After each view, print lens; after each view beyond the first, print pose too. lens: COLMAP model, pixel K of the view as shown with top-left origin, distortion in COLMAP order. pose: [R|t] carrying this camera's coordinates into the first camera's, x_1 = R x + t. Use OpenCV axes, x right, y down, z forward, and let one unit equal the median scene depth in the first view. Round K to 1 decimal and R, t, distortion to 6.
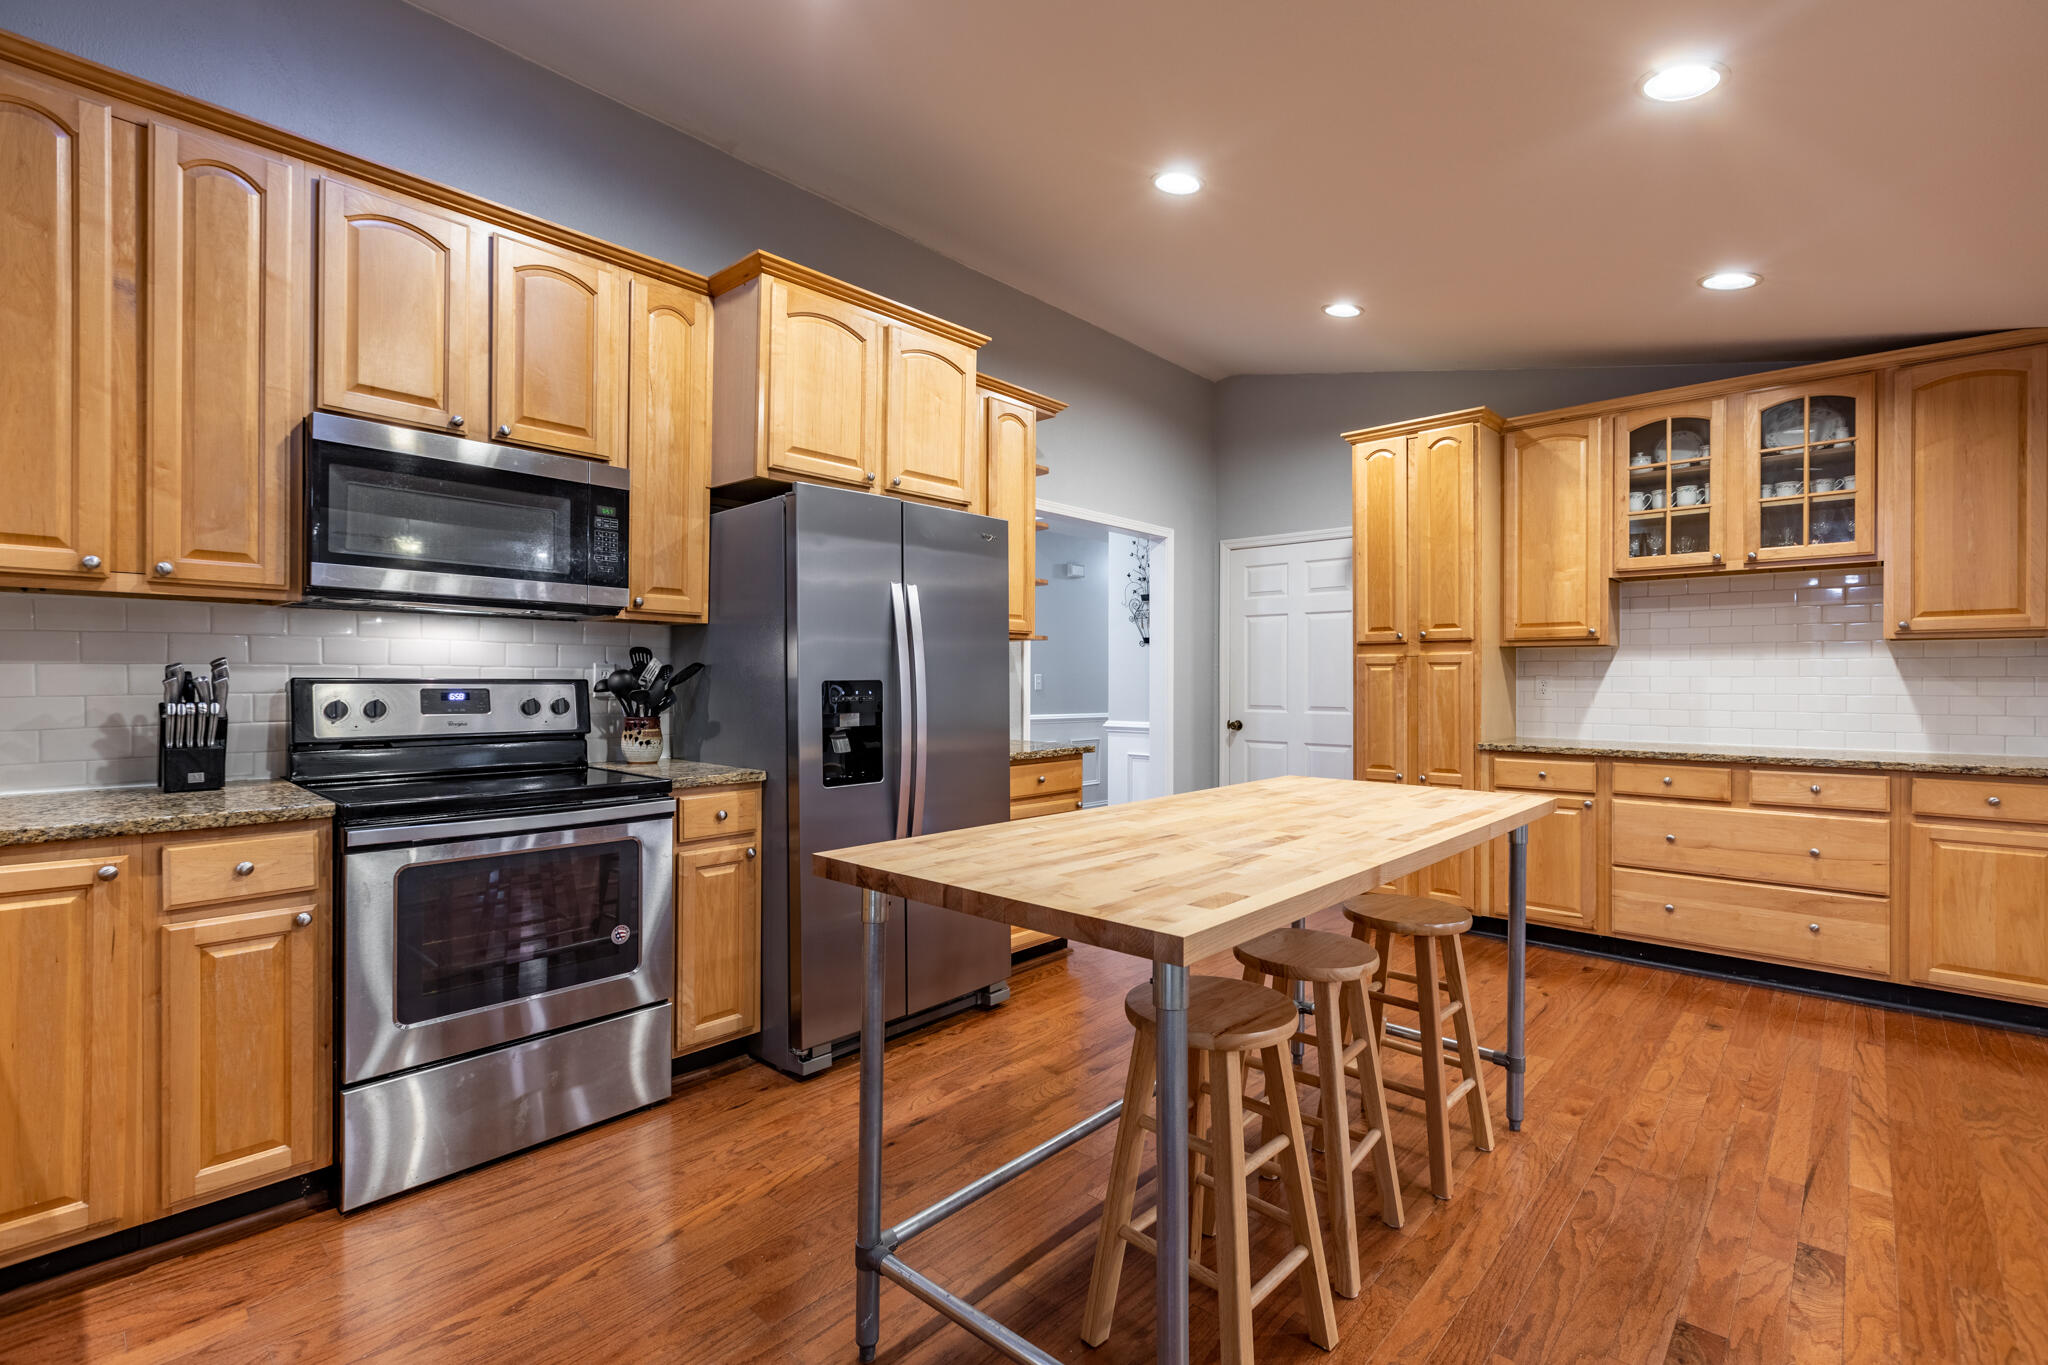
lens RADIAL K [[917.0, 0, 1019.8], [0, 917.0, 678.6], [0, 0, 1]] dist [0.010399, -0.000103]
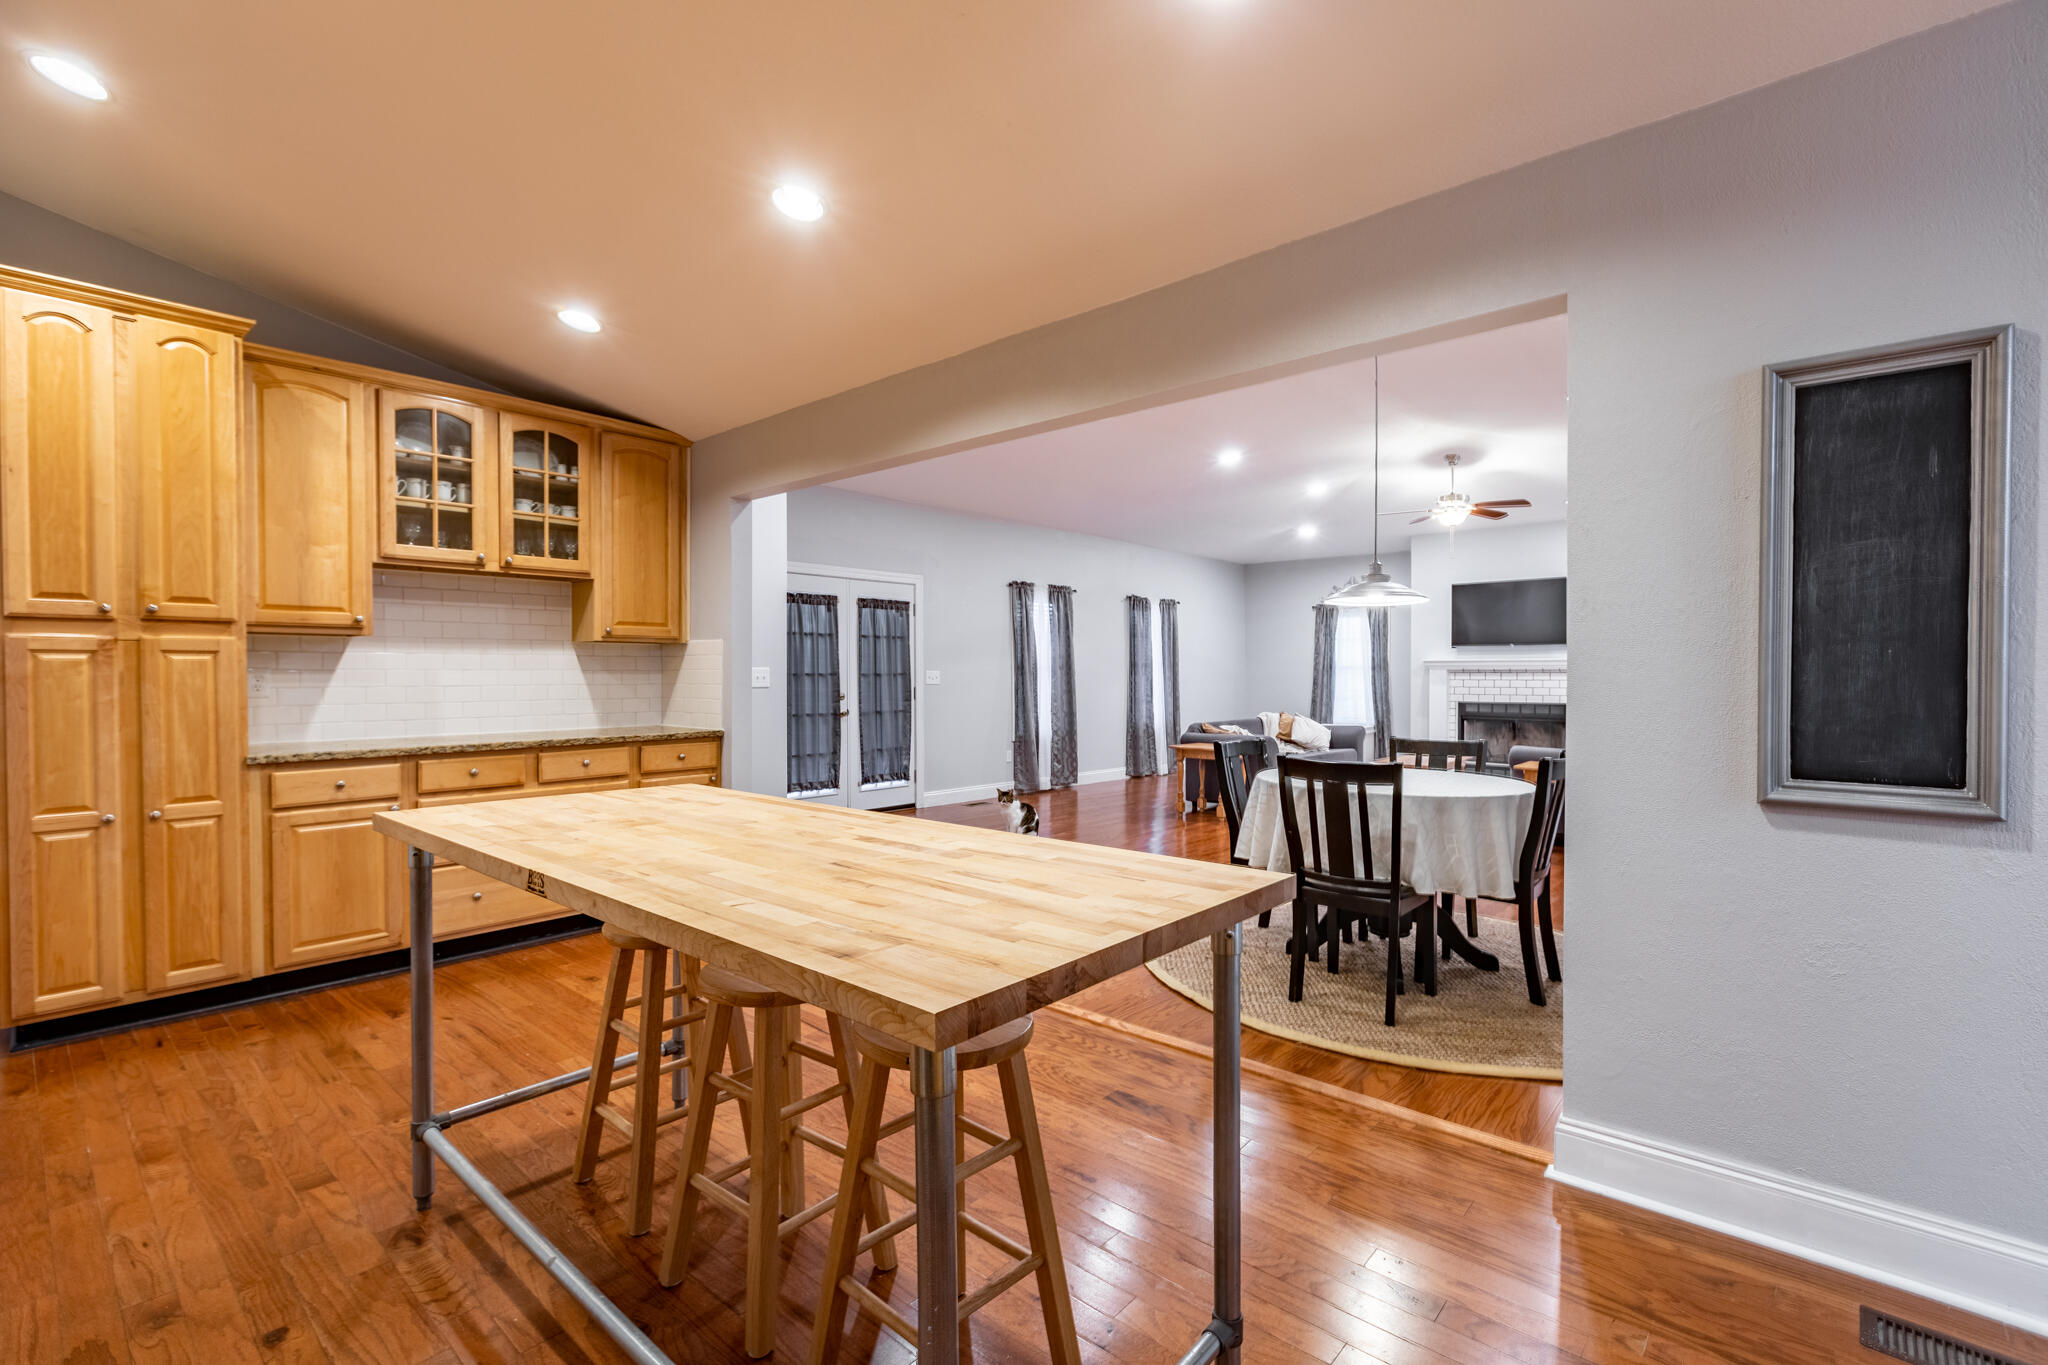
lens RADIAL K [[917.0, 0, 1019.8], [0, 917.0, 678.6], [0, 0, 1]] dist [0.010399, -0.000103]
pose [[-0.017166, -0.008886, 0.999813, -0.290042], [0.000255, 0.999960, 0.008892, -0.001475], [-0.999853, 0.000408, -0.017163, 0.371581]]
